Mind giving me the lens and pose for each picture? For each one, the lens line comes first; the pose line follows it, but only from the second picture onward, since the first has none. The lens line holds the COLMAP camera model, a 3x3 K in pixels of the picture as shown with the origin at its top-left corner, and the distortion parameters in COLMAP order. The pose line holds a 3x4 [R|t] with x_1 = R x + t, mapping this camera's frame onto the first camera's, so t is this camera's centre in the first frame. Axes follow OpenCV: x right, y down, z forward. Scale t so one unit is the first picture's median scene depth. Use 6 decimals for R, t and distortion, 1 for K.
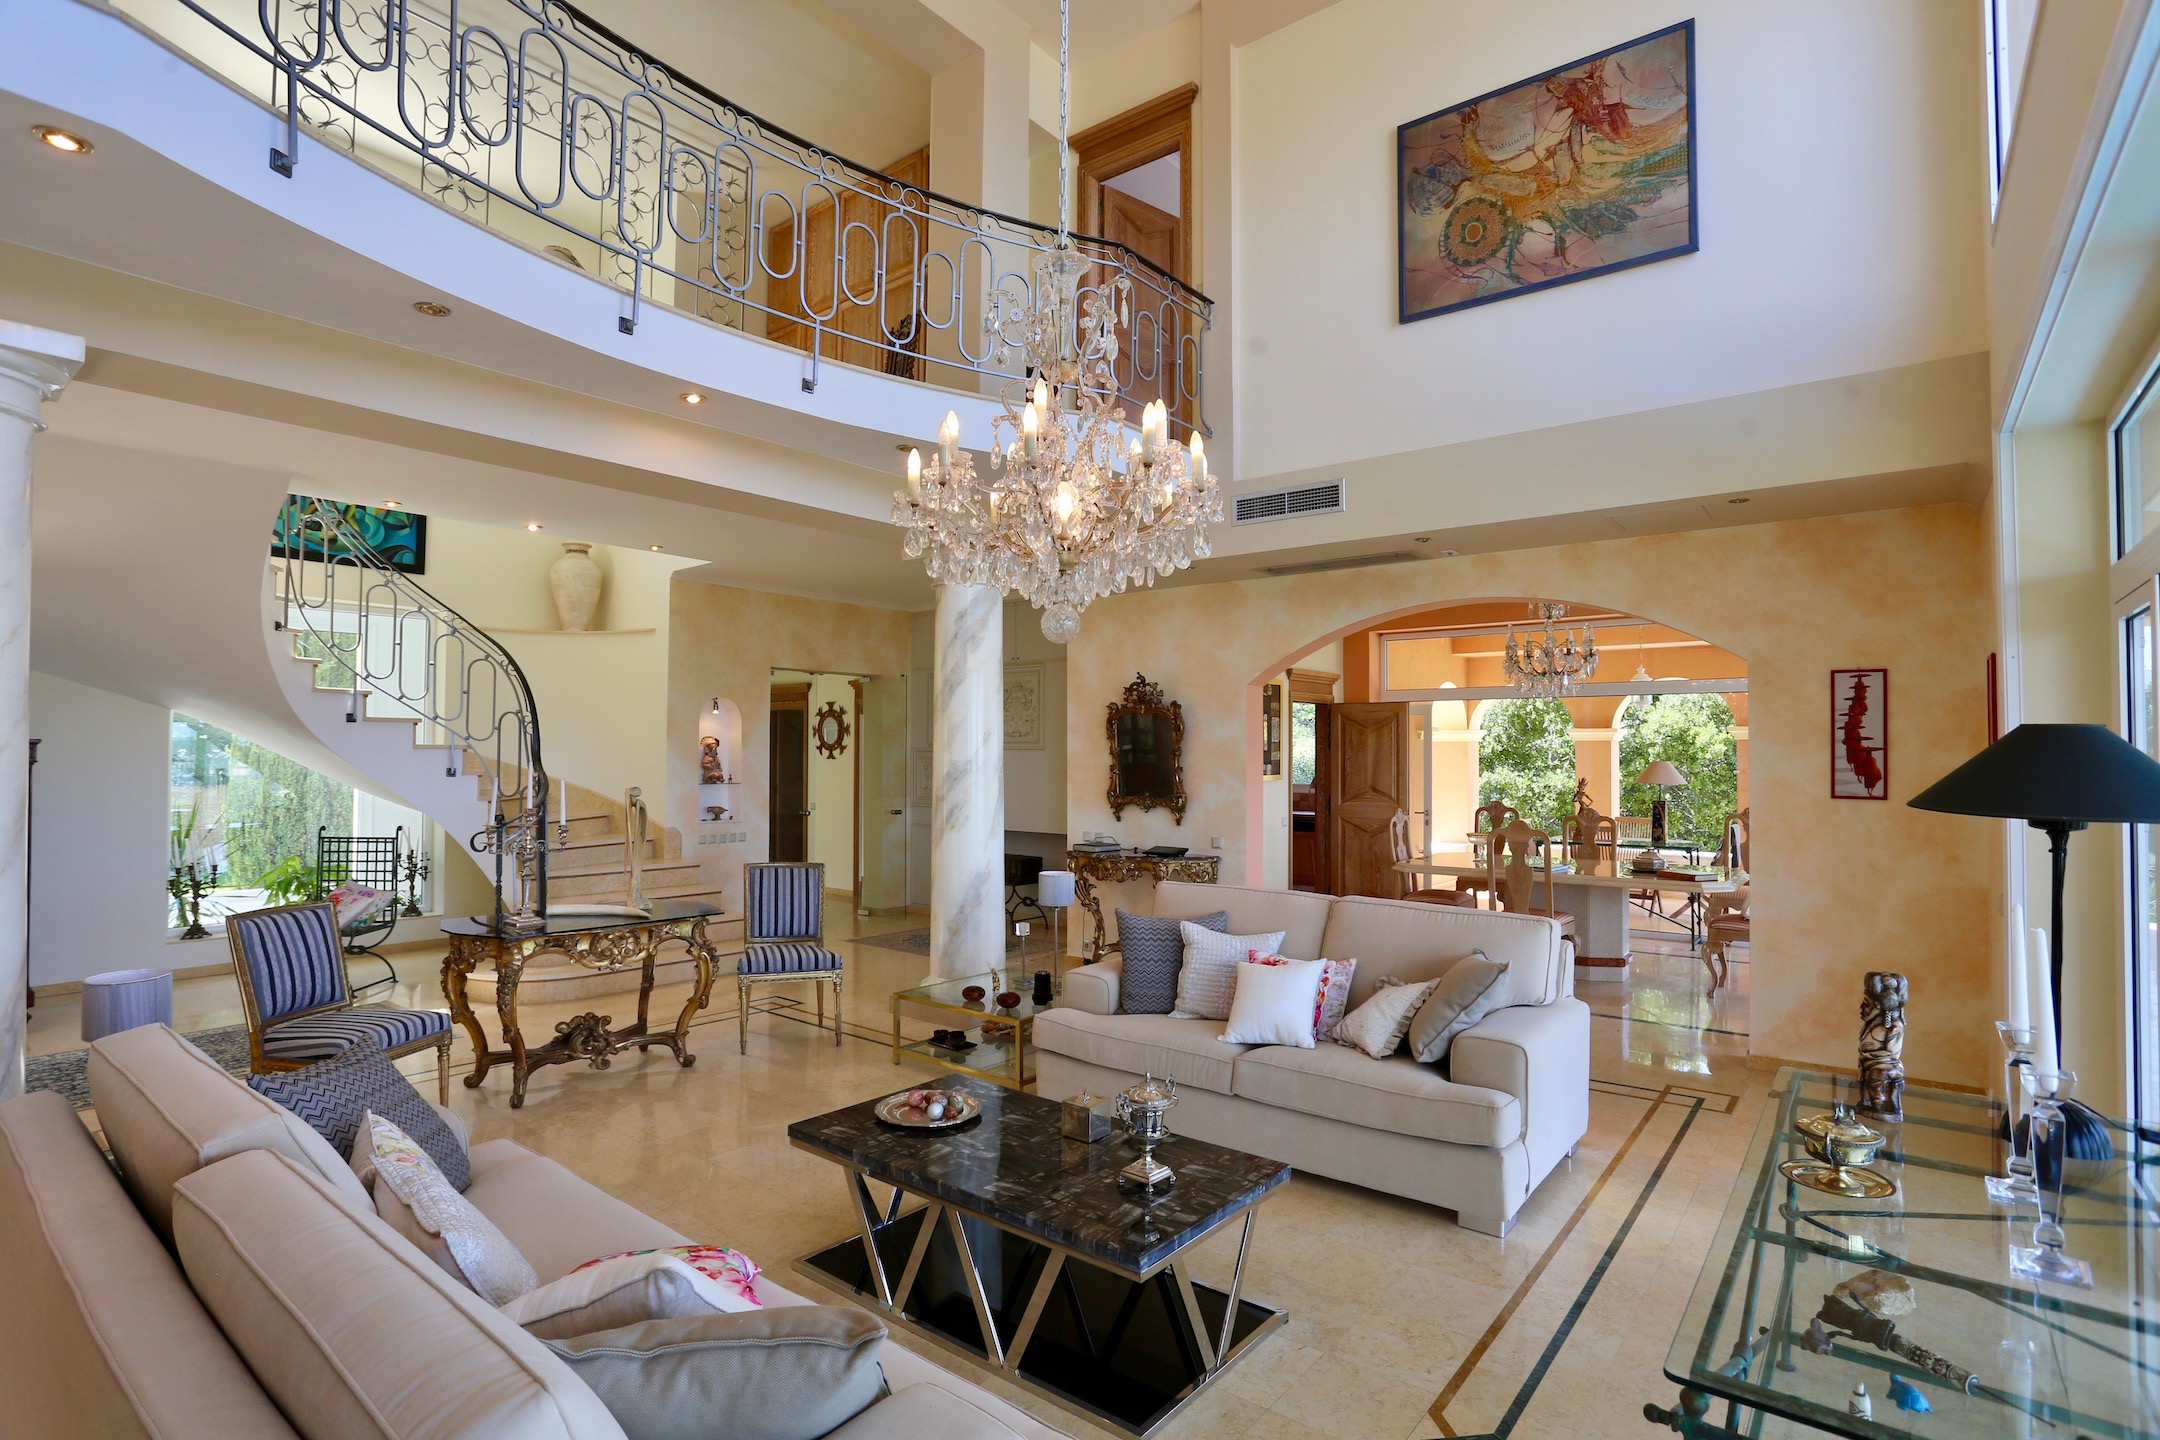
lens RADIAL K [[1063.9, 0, 1080.0], [0, 1063.9, 720.0], [0, 0, 1]] dist [-0.075223, 0.052084]
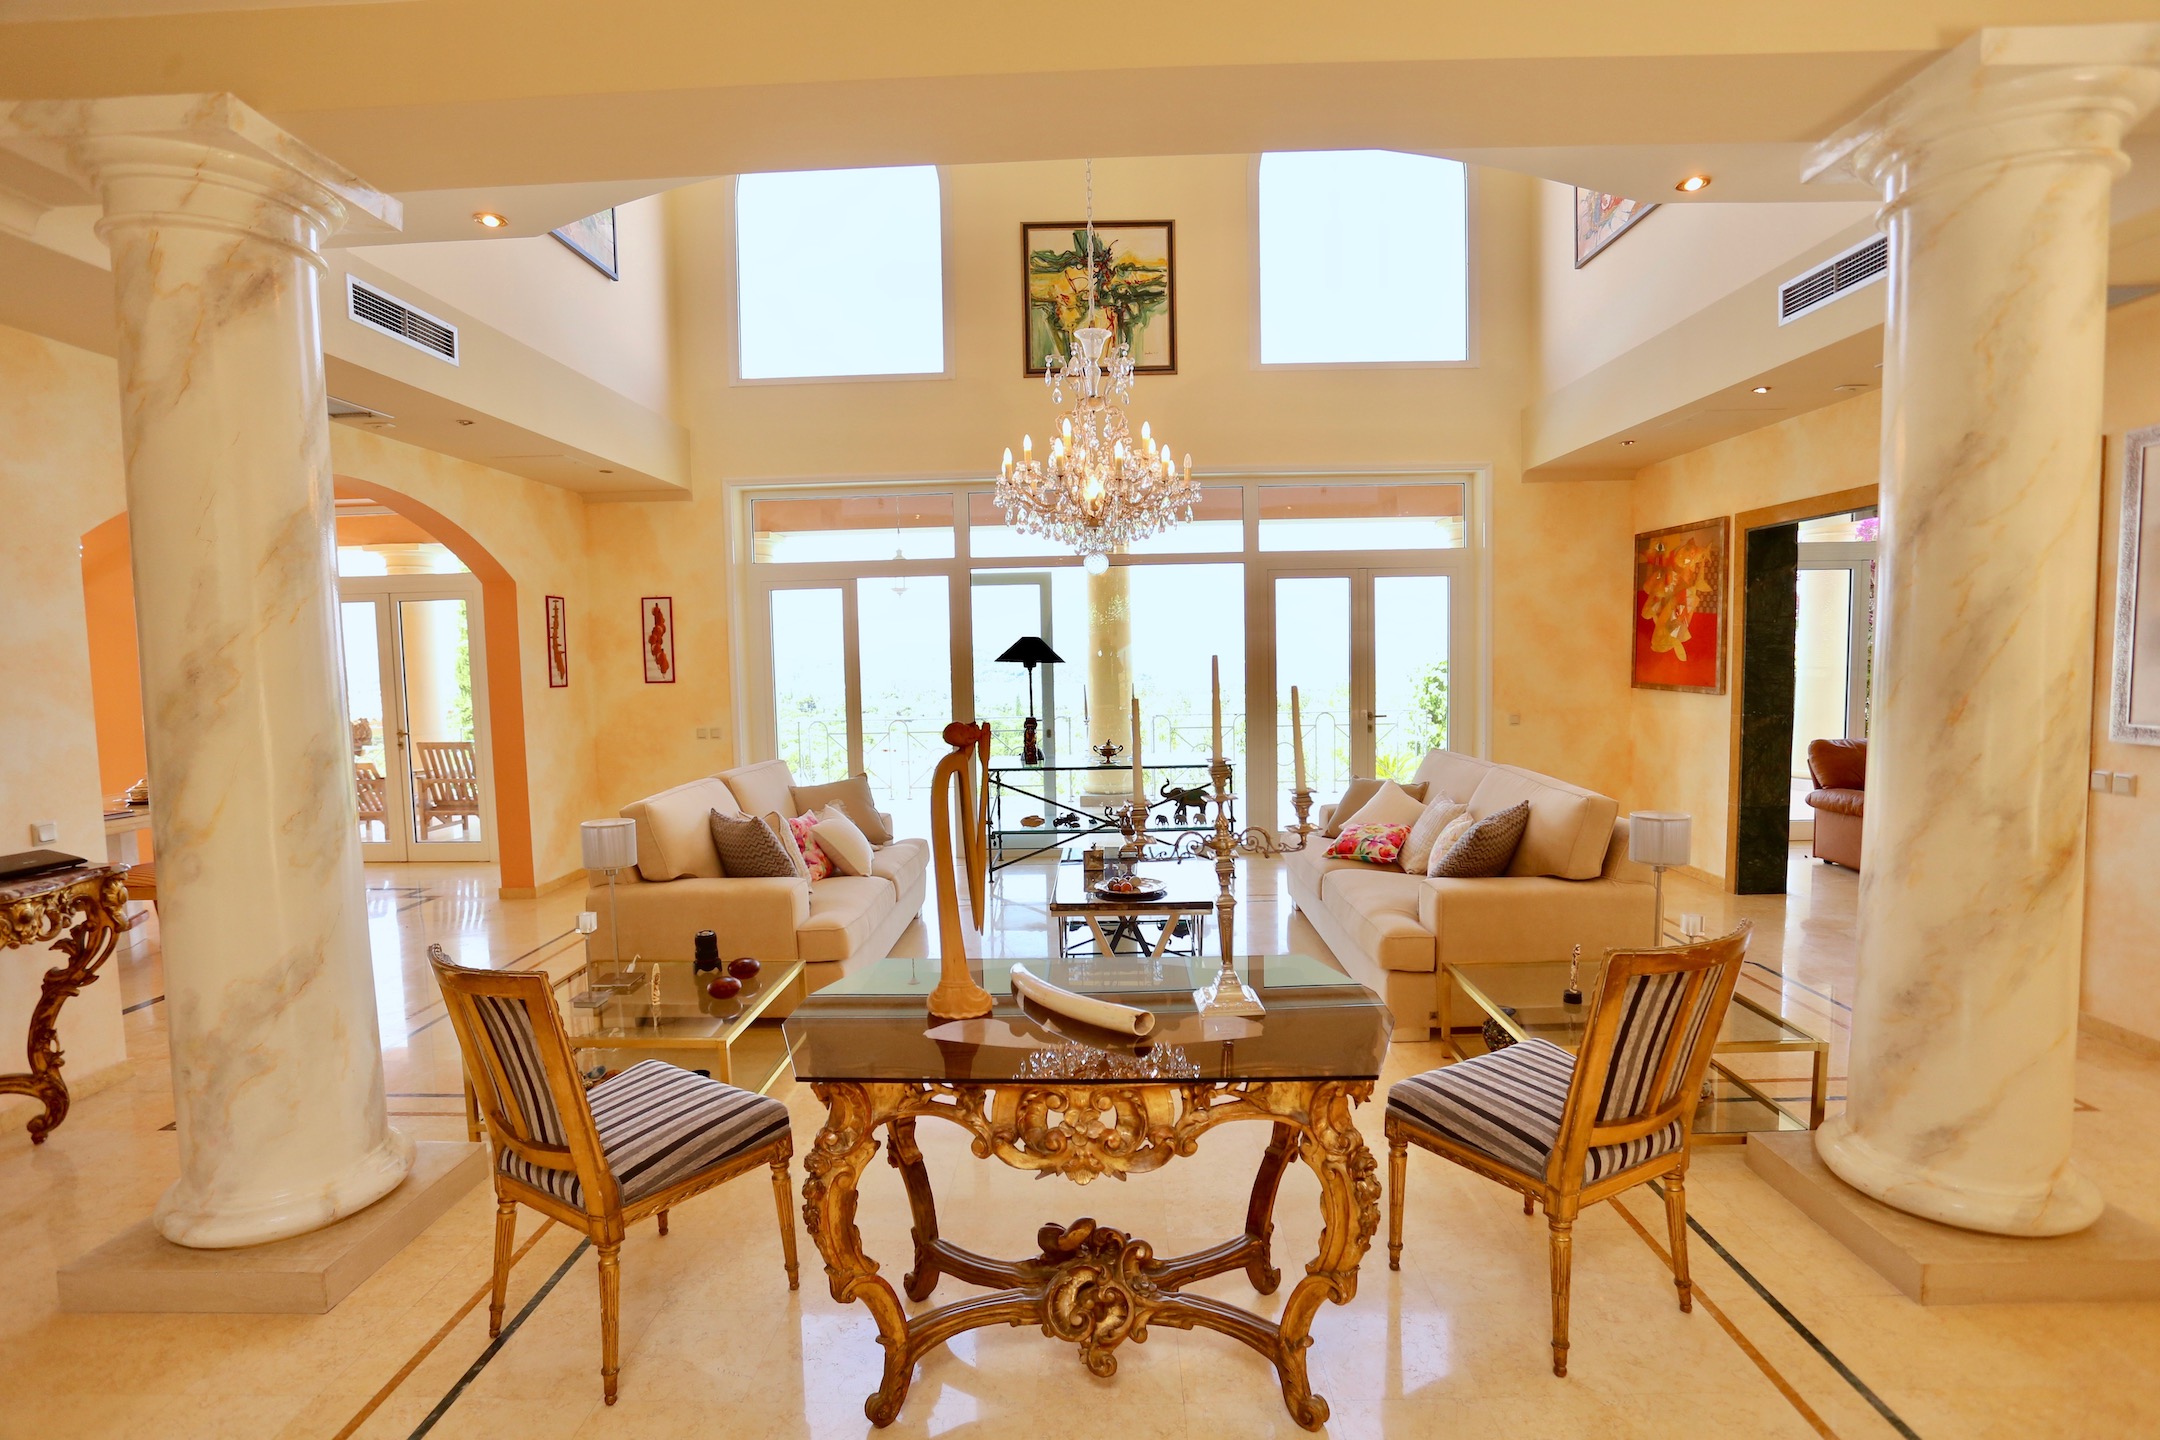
lens RADIAL K [[1063.9, 0, 1080.0], [0, 1063.9, 720.0], [0, 0, 1]] dist [-0.075223, 0.052084]
pose [[-0.595815, -0.044875, 0.801867, -0.771584], [-0.007520, 0.998706, 0.050303, 0.039525], [-0.803086, 0.023941, -0.595381, 1.170740]]
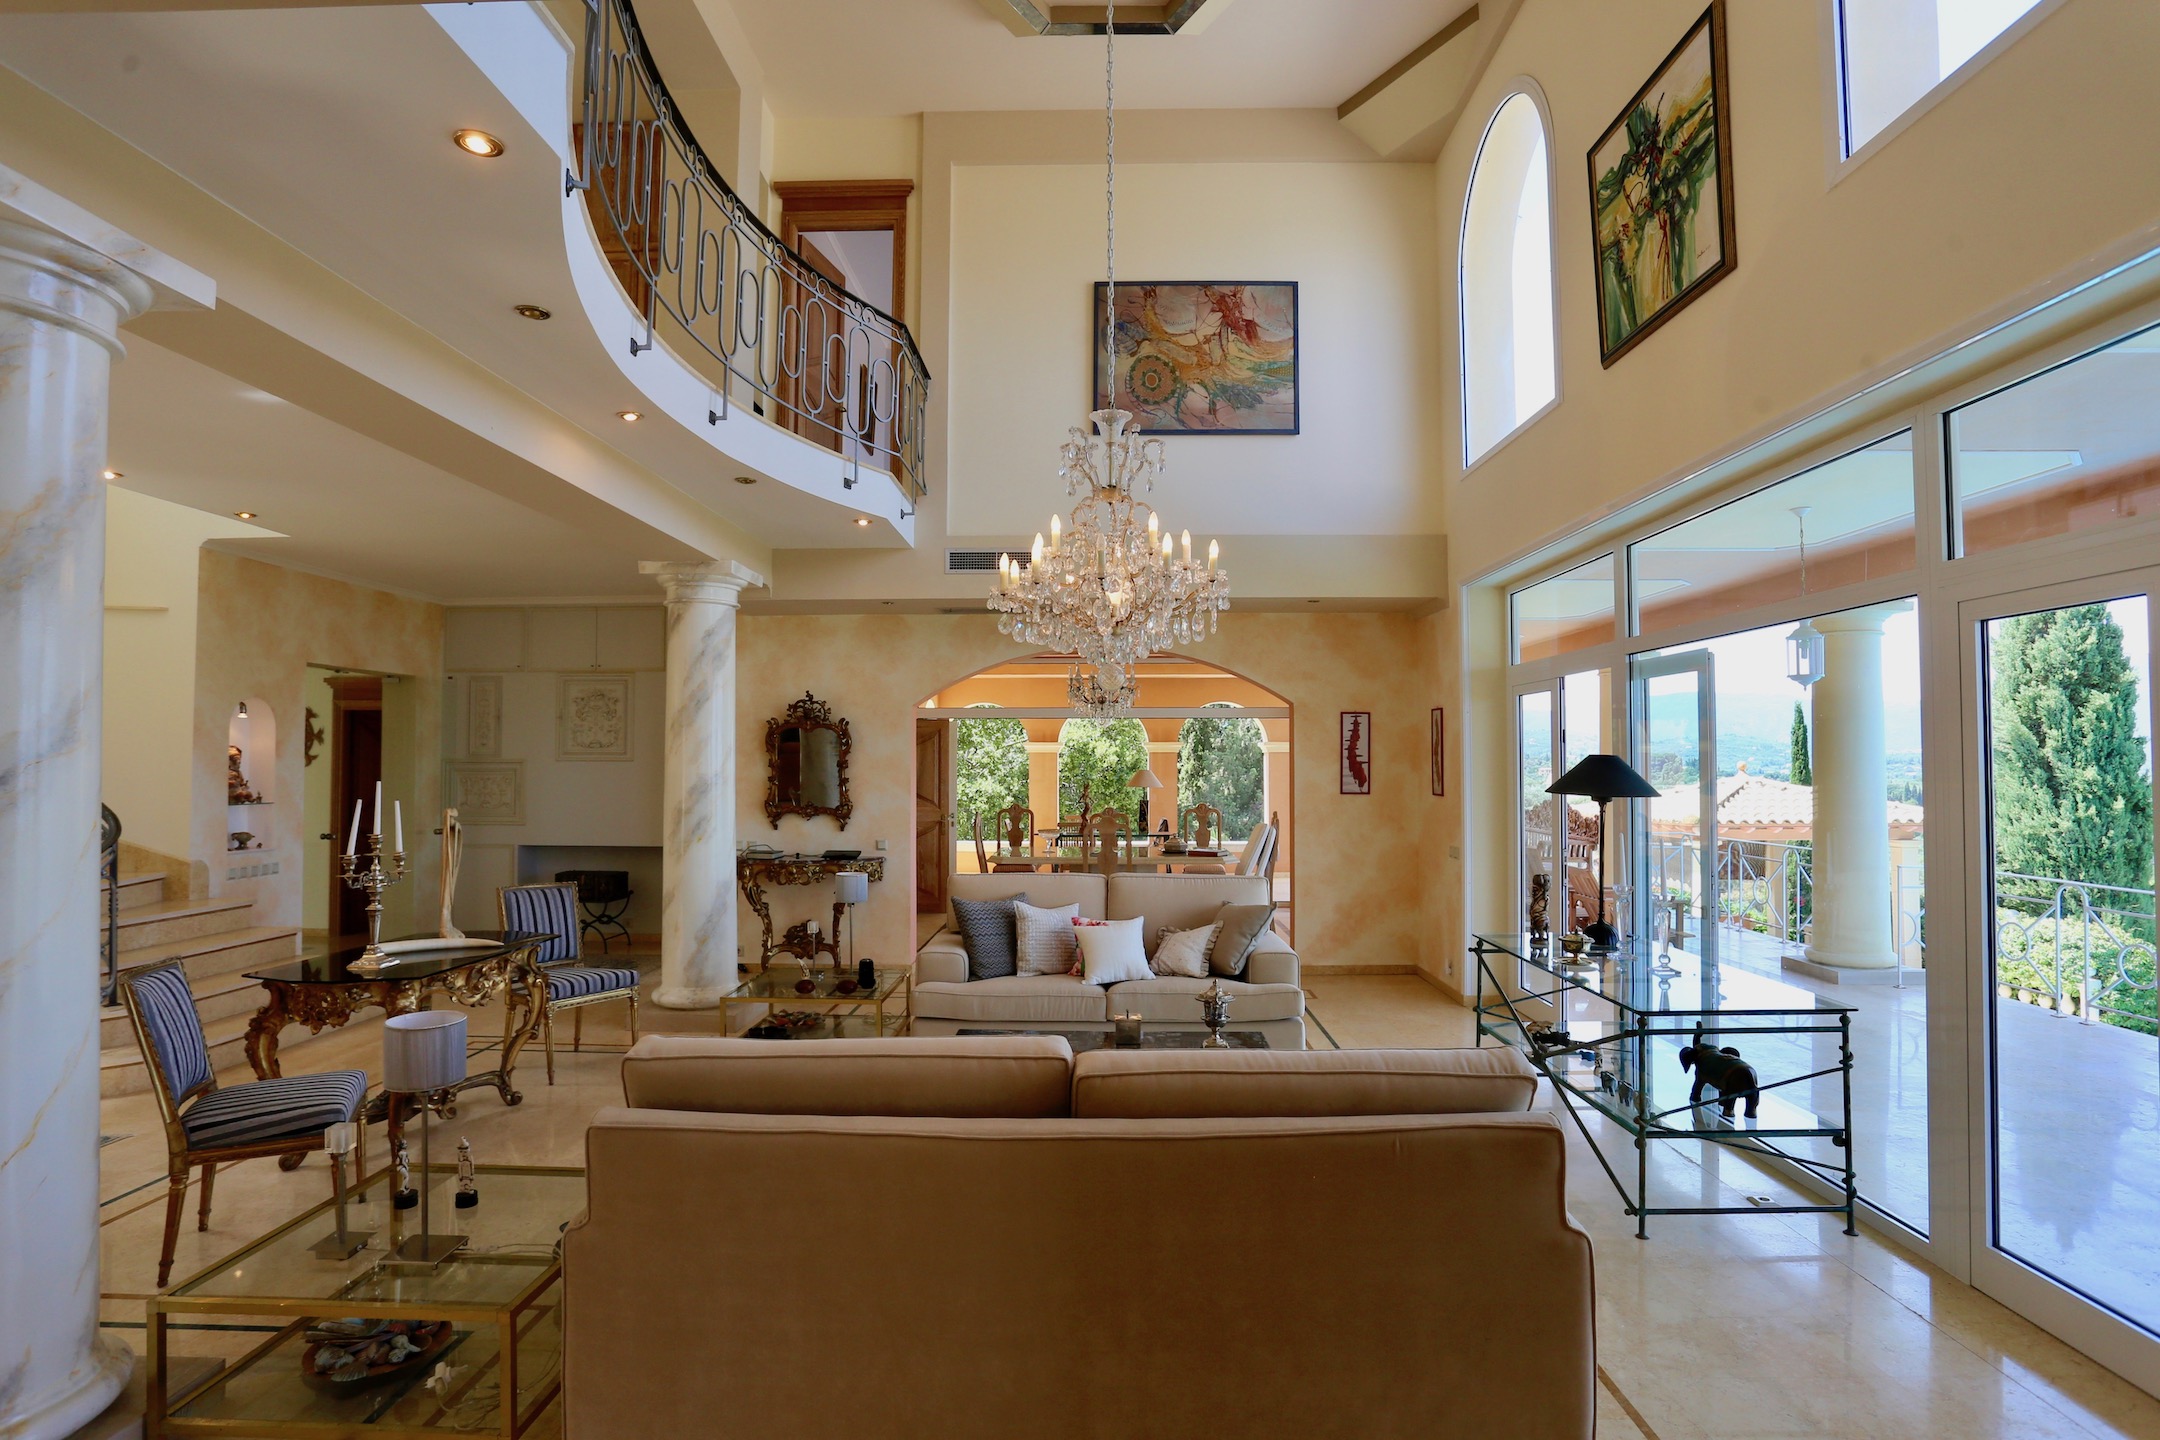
lens RADIAL K [[1090.3, 0, 1081.3], [0, 1090.3, 712.9], [0, 0, 1]] dist [-0.034228, 0.000376]
pose [[0.799696, 0.024161, 0.599918, -0.529997], [-0.016855, 0.999700, -0.017794, -0.010019], [-0.600168, 0.004118, 0.799863, -0.070975]]
